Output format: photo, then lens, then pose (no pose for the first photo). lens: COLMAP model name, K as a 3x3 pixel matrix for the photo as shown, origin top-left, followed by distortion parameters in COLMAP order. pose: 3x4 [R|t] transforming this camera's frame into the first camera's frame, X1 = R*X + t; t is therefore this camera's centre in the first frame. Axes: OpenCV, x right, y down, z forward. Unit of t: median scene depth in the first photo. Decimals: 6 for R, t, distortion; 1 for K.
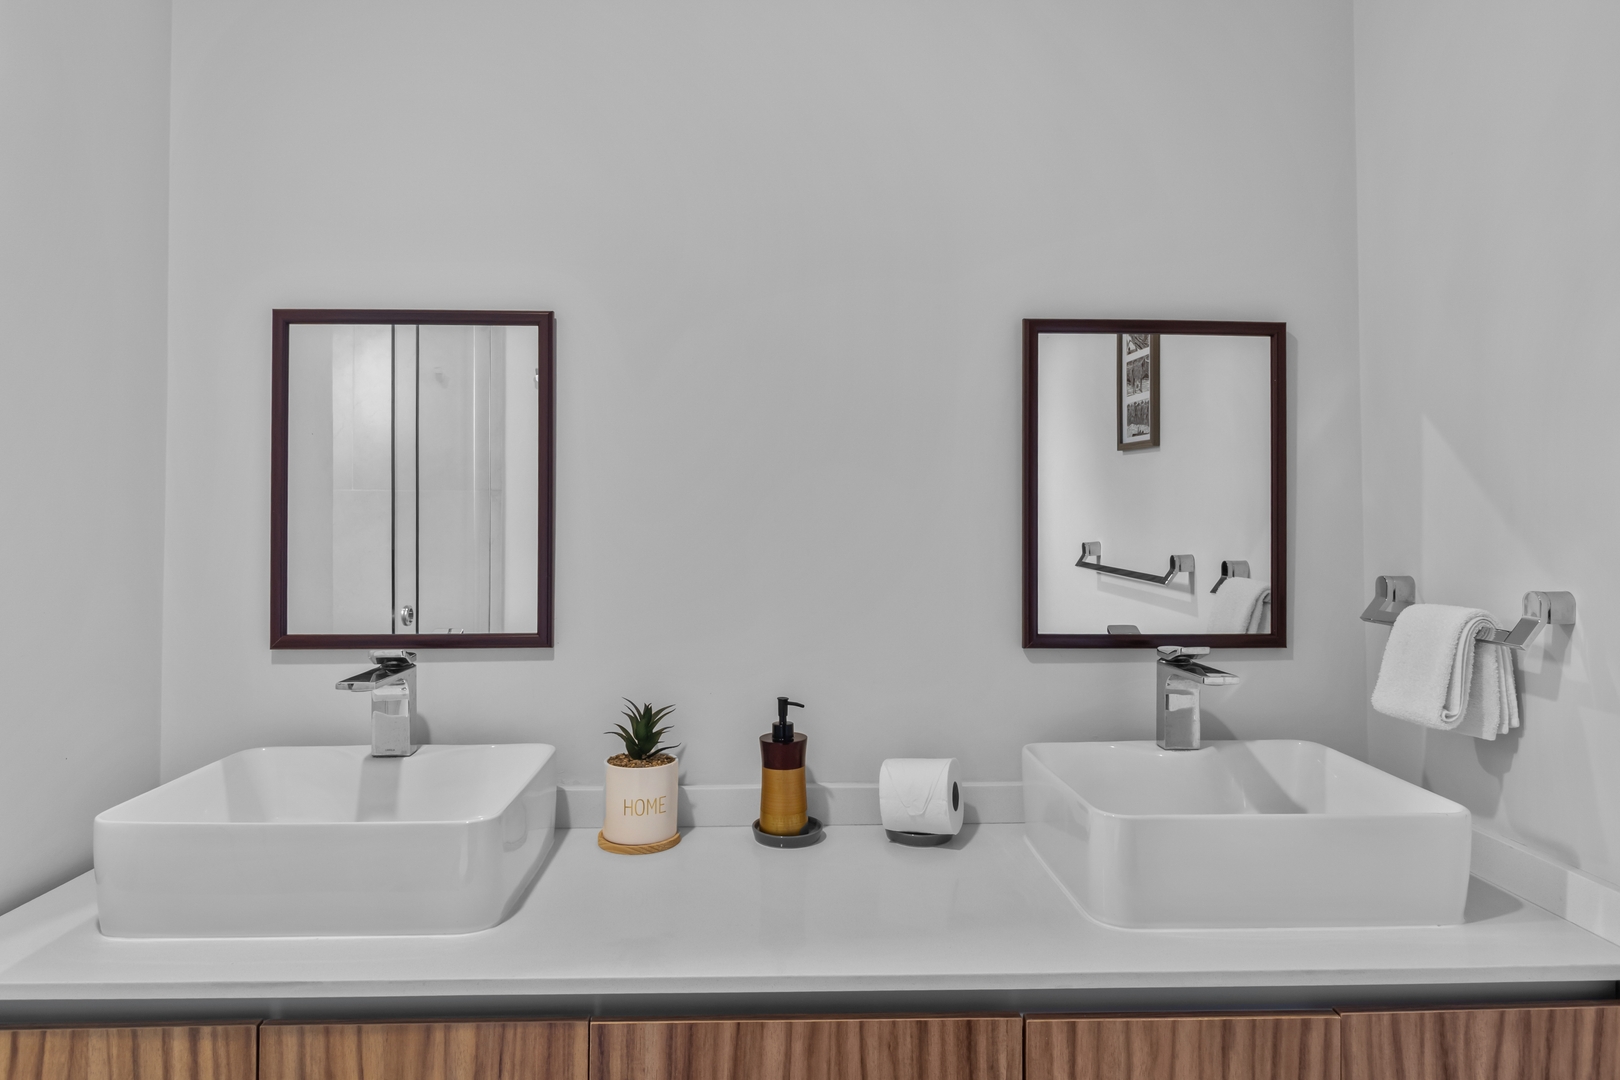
lens RADIAL K [[939.4, 0, 810.0], [0, 939.4, 540.0], [0, 0, 1]] dist [0.004326, 0.001669]
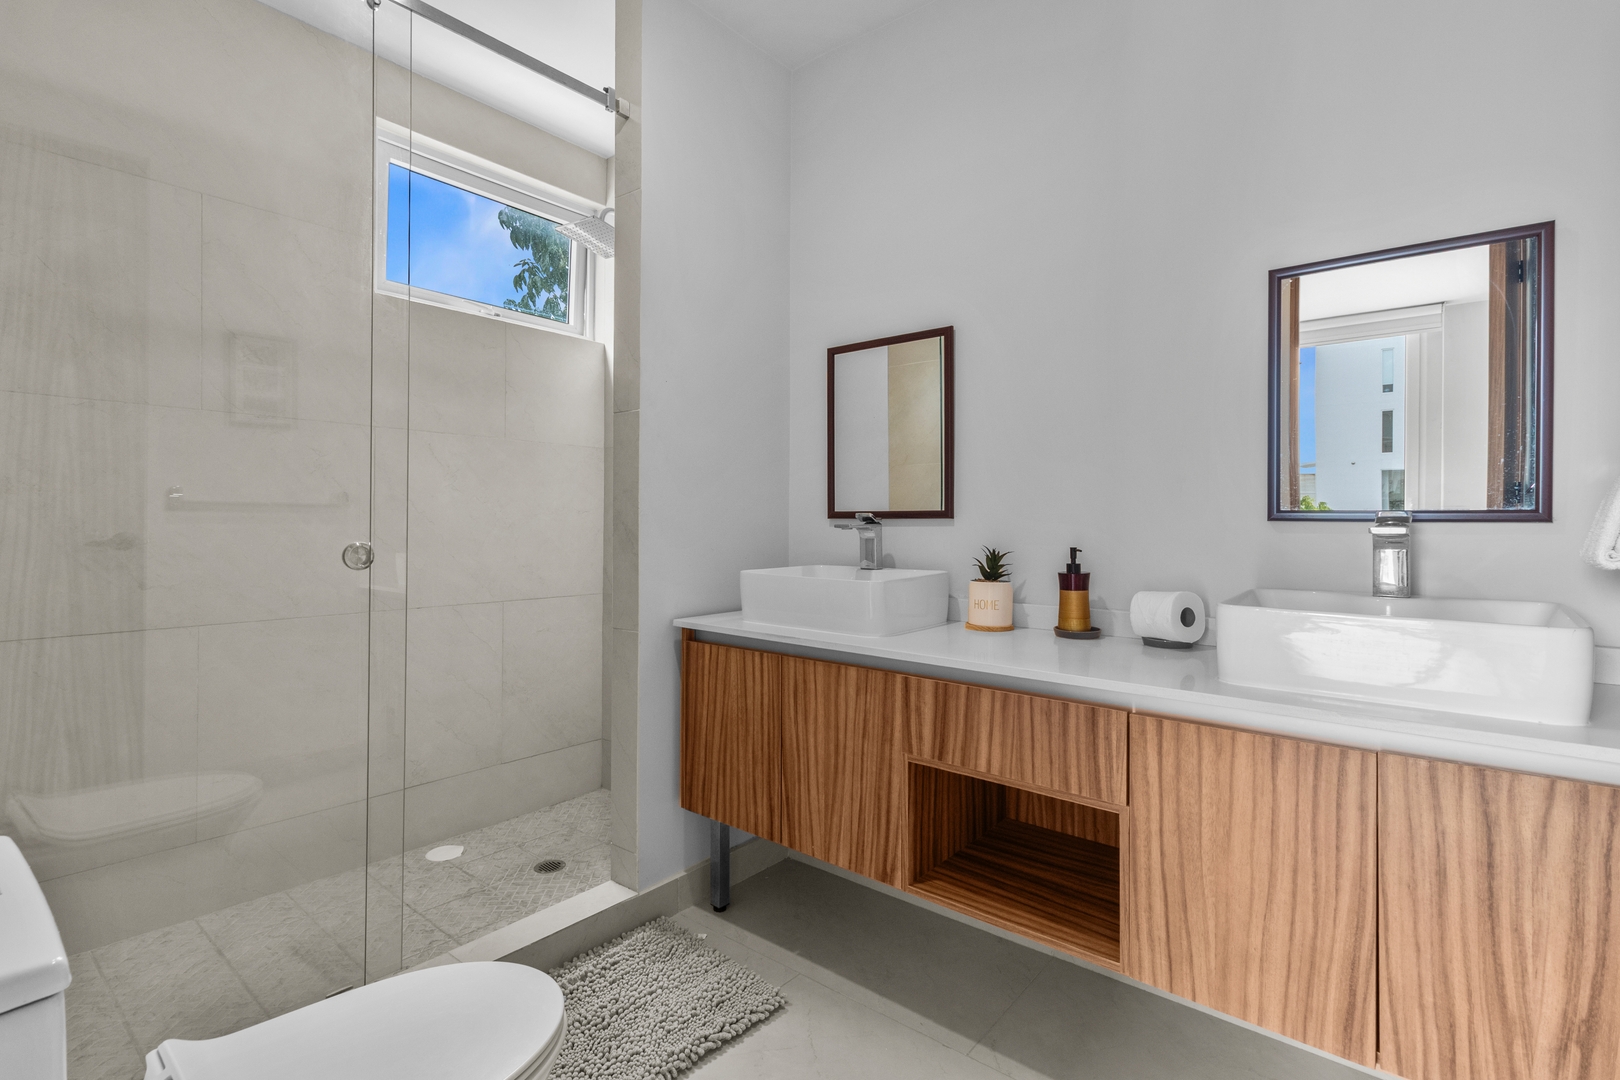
lens RADIAL K [[749.8, 0, 809.9], [0, 749.8, 519.8], [0, 0, 1]] dist [0.001115, 0.000267]
pose [[0.753923, 0.001723, -0.656960, 0.650501], [-0.001737, 0.999998, 0.000630, 0.171713], [0.656960, 0.000666, 0.753925, -0.332645]]
